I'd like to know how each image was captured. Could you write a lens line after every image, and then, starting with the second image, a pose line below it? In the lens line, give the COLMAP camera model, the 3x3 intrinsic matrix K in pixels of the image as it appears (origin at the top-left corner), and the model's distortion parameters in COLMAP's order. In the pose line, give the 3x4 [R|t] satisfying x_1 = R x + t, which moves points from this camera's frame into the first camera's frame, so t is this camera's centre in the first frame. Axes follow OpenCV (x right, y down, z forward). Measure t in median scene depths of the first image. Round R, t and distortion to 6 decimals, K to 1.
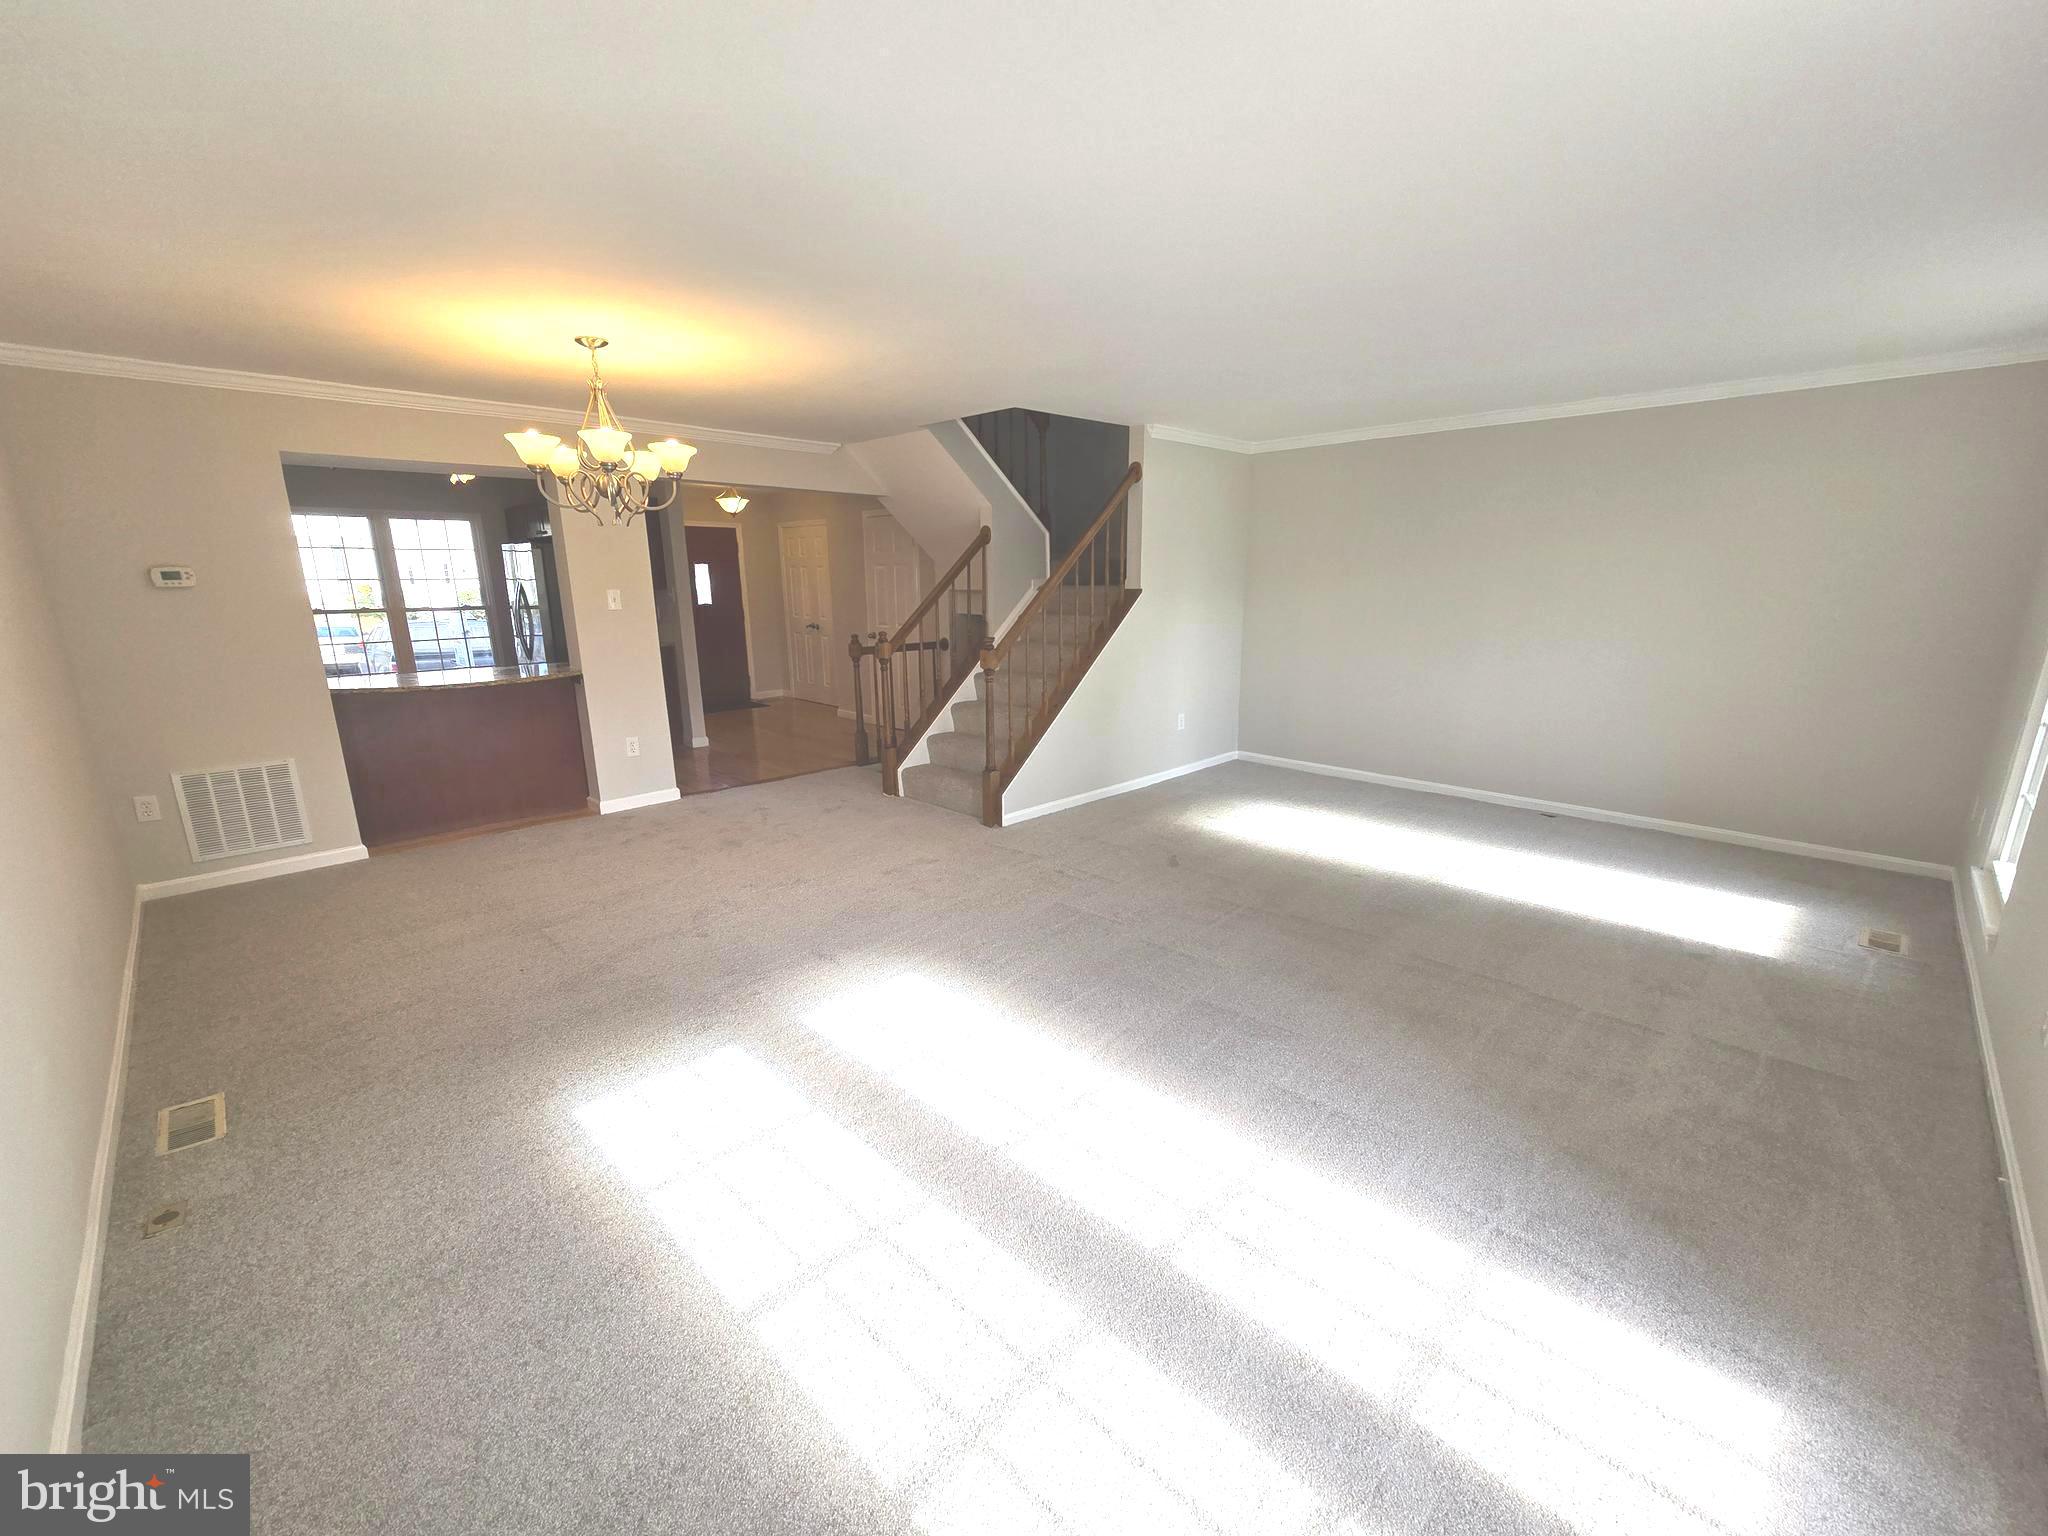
lens RADIAL K [[837.3, 0, 1025.8], [0, 837.3, 783.1], [0, 0, 1]] dist [-0.002919, -0.002307]
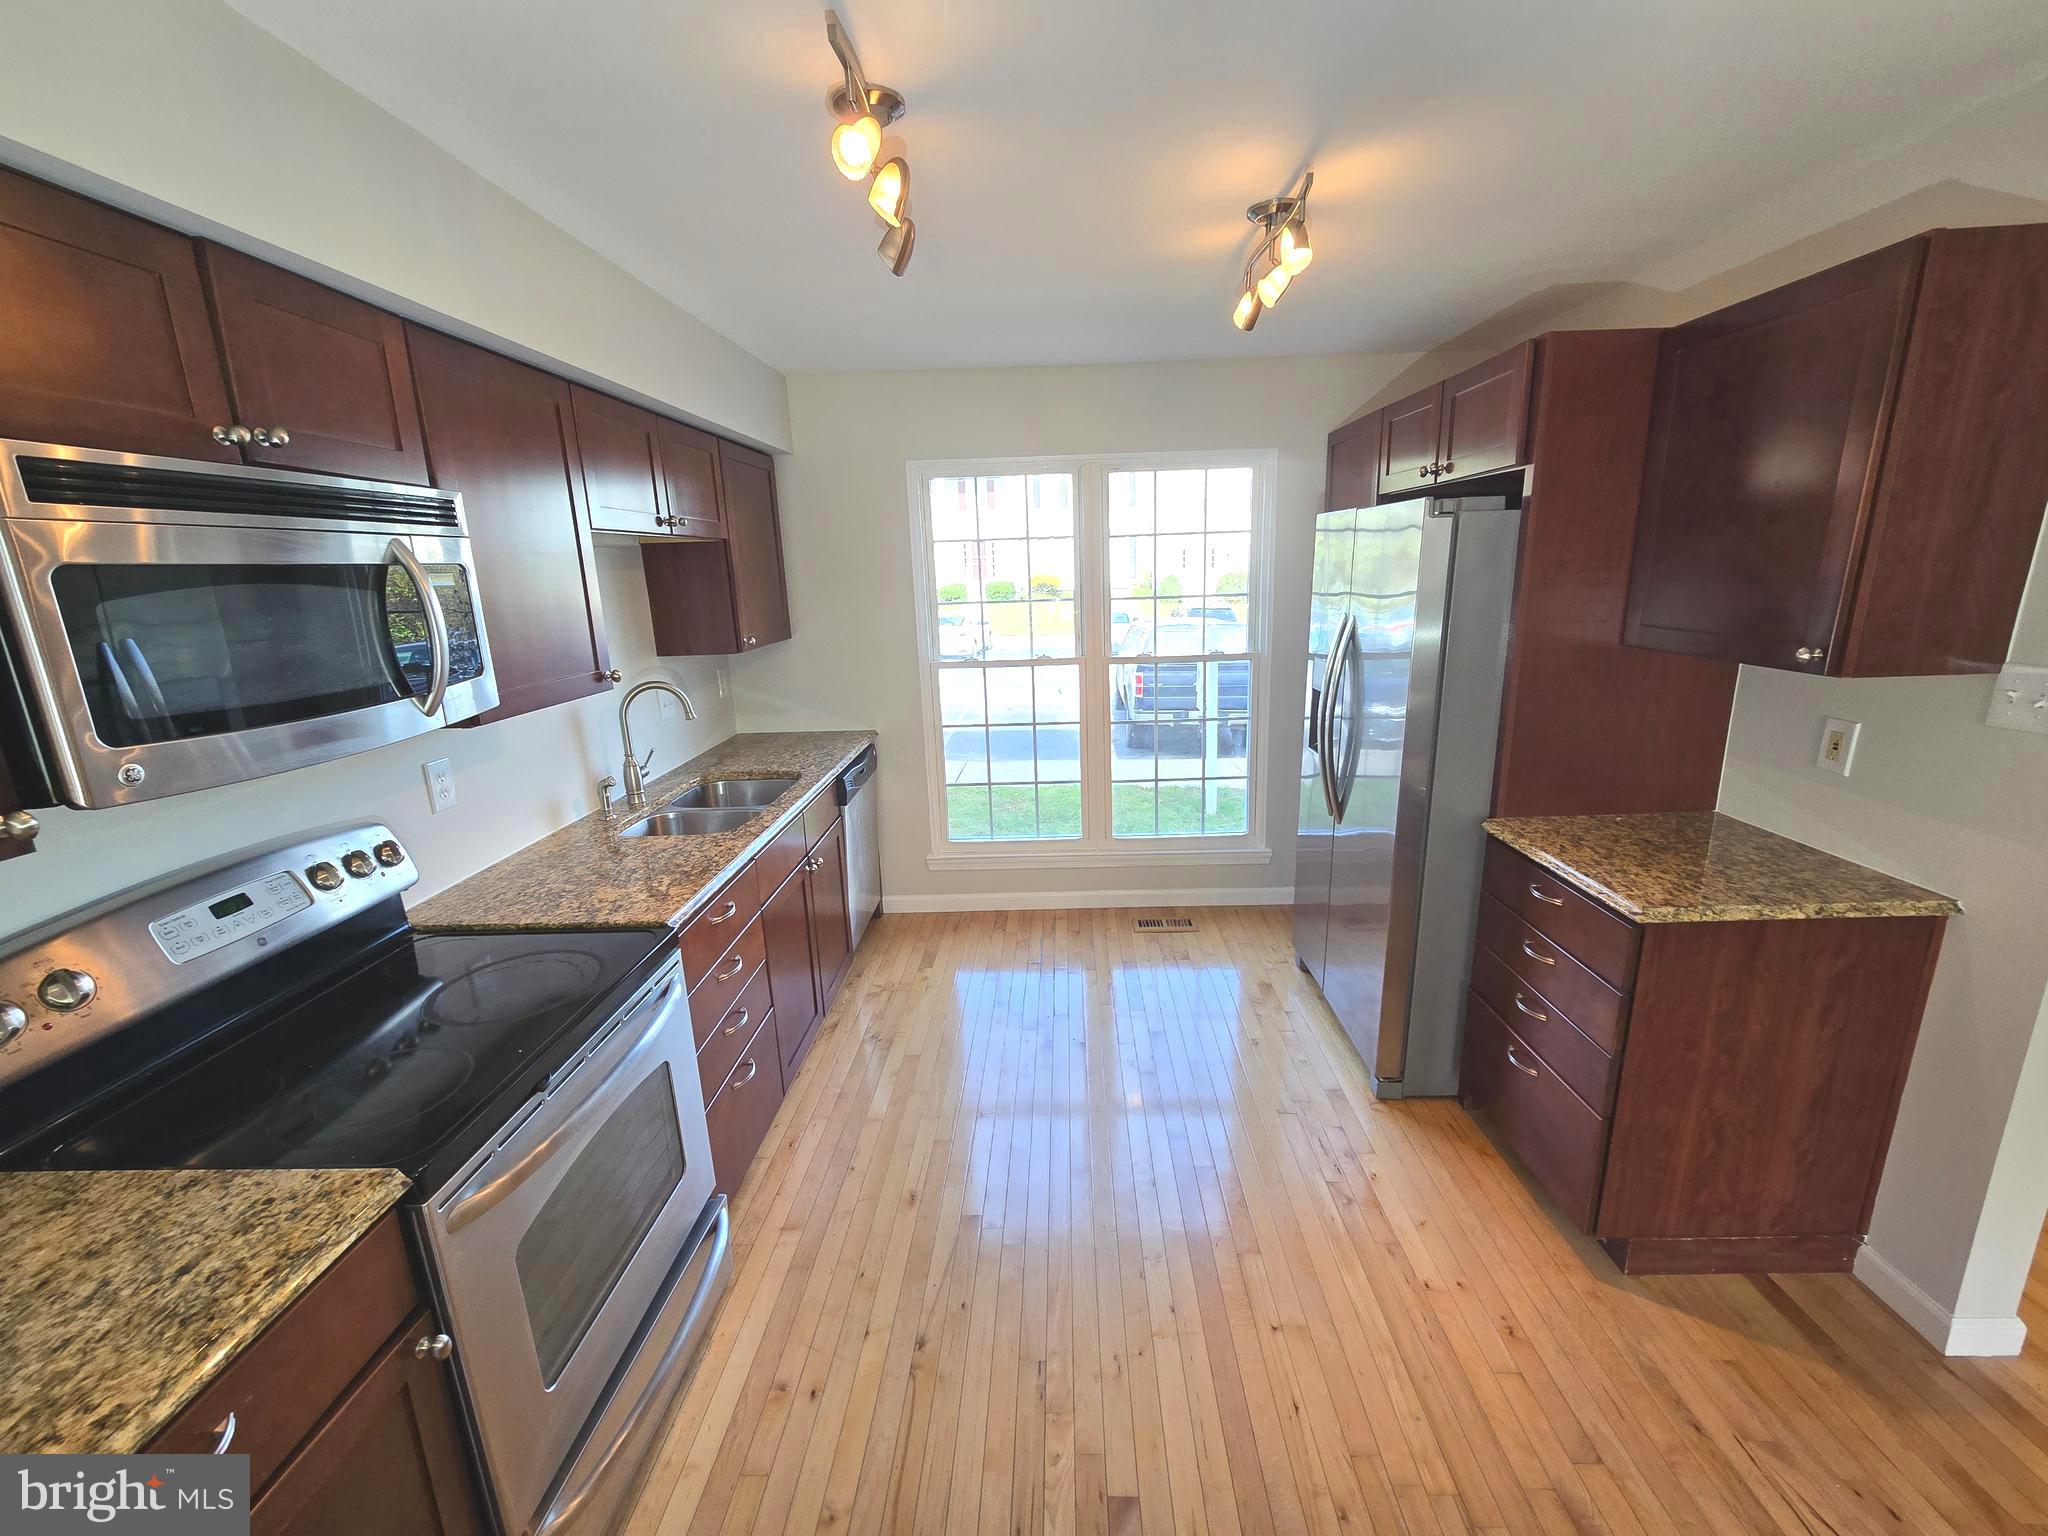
lens RADIAL K [[837.3, 0, 1028.4], [0, 837.3, 779.6], [0, 0, 1]] dist [-0.002919, -0.002307]
pose [[0.704903, 0.158335, -0.691406, -0.350930], [-0.137073, 0.986800, 0.086232, -0.143555], [0.695933, 0.033988, 0.717302, 0.507794]]
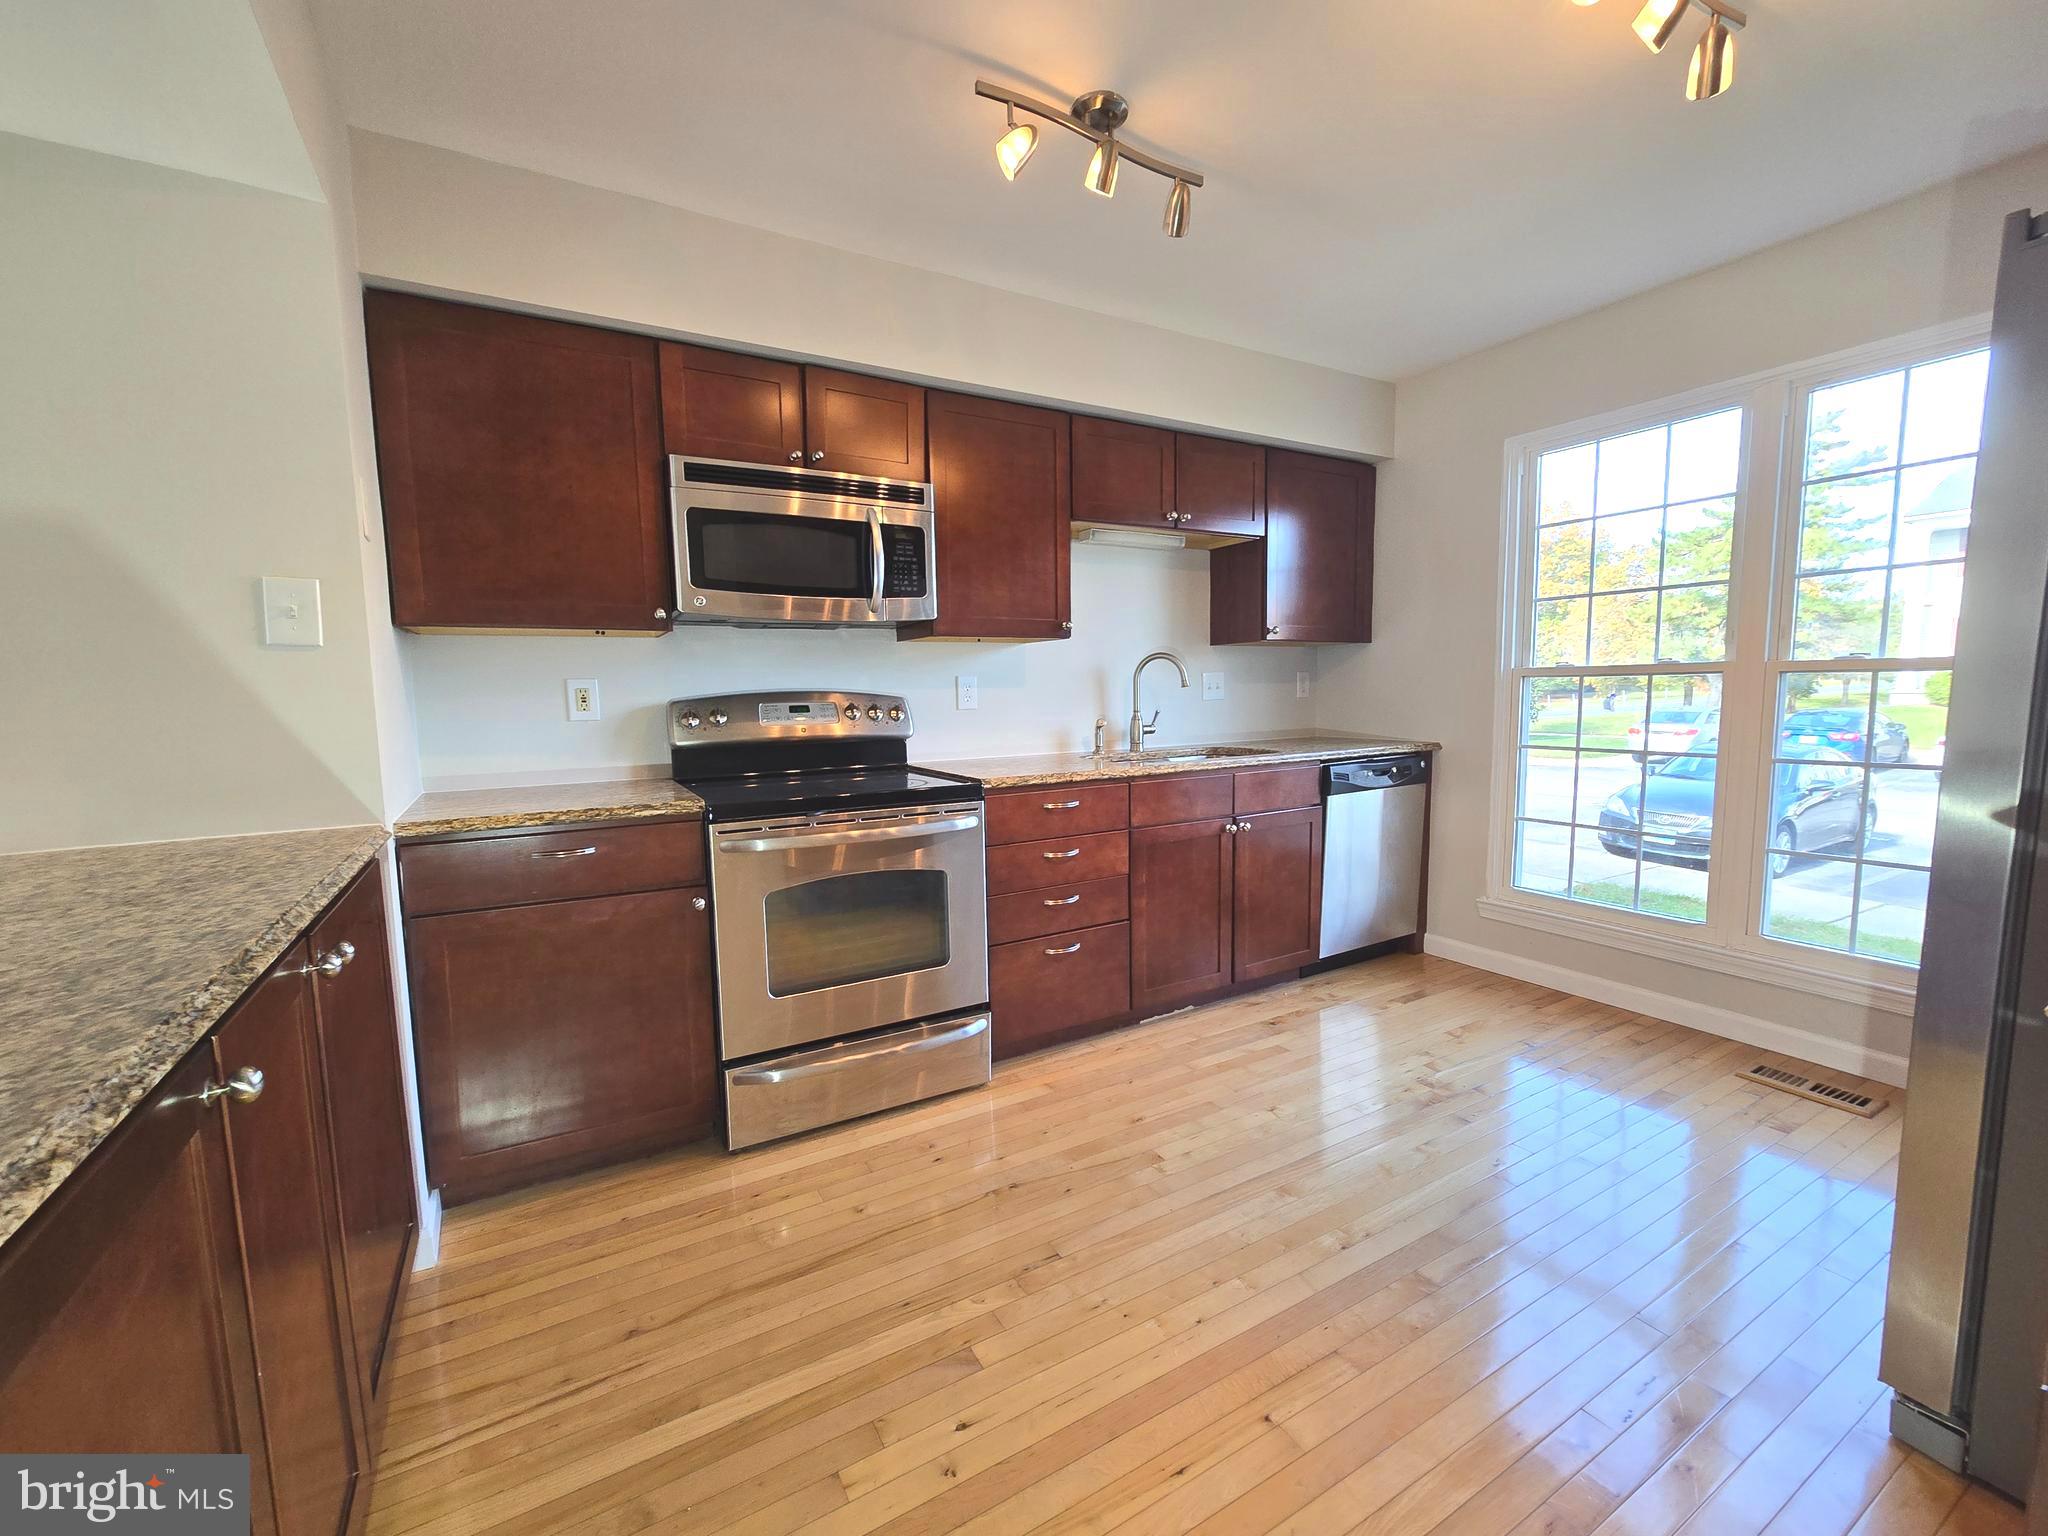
lens RADIAL K [[837.3, 0, 1030.3], [0, 837.3, 777.7], [0, 0, 1]] dist [-0.002919, -0.002307]
pose [[-0.234368, 0.113535, -0.965495, -0.290087], [-0.208552, 0.964162, 0.164003, -0.129805], [0.949514, 0.239793, -0.202291, 0.654606]]
